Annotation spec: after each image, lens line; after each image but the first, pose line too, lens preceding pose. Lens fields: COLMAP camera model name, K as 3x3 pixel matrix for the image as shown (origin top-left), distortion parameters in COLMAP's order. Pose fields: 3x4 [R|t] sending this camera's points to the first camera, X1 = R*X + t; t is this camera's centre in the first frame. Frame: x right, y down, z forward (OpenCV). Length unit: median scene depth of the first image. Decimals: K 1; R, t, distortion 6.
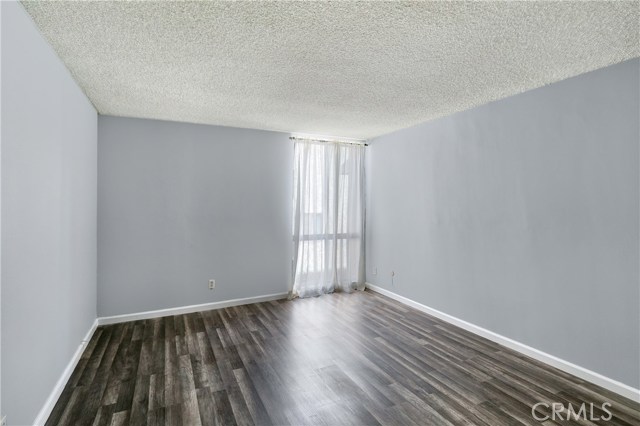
lens RADIAL K [[307.8, 0, 317.3], [0, 307.8, 209.5], [0, 0, 1]] dist [-0.000598, -0.000250]
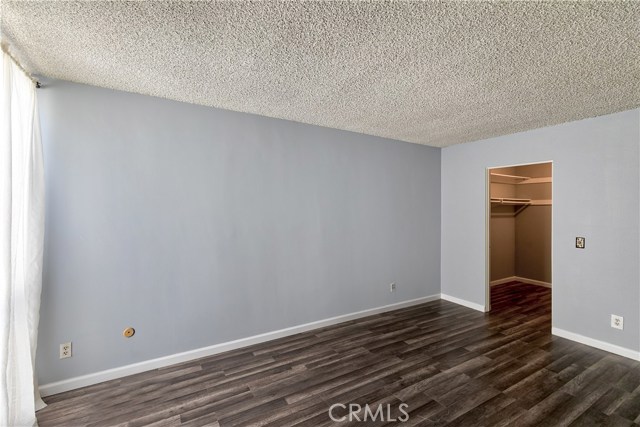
lens RADIAL K [[287.3, 0, 318.1], [0, 287.3, 217.4], [0, 0, 1]] dist [-0.000753, -0.000499]
pose [[-0.077087, -0.027570, 0.996643, -0.541289], [0.024781, 0.999256, 0.029559, -0.031249], [-0.996716, 0.026976, -0.076346, 1.133765]]
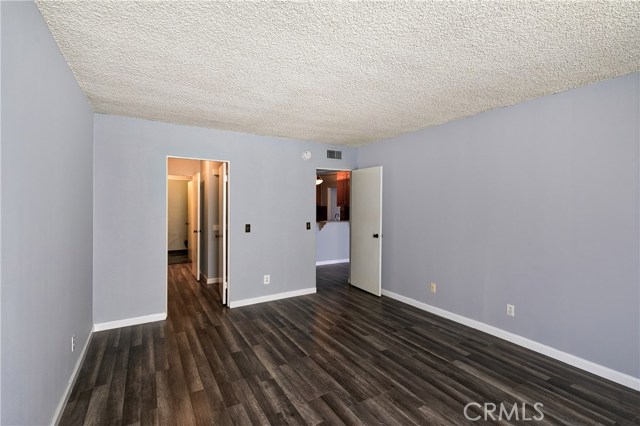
lens RADIAL K [[287.3, 0, 316.9], [0, 287.3, 200.4], [0, 0, 1]] dist [-0.000753, -0.000499]
pose [[-0.996278, -0.000832, -0.086199, 0.272715], [-0.002354, 0.999843, 0.017564, -0.045085], [0.086171, 0.017701, -0.996123, 1.532183]]
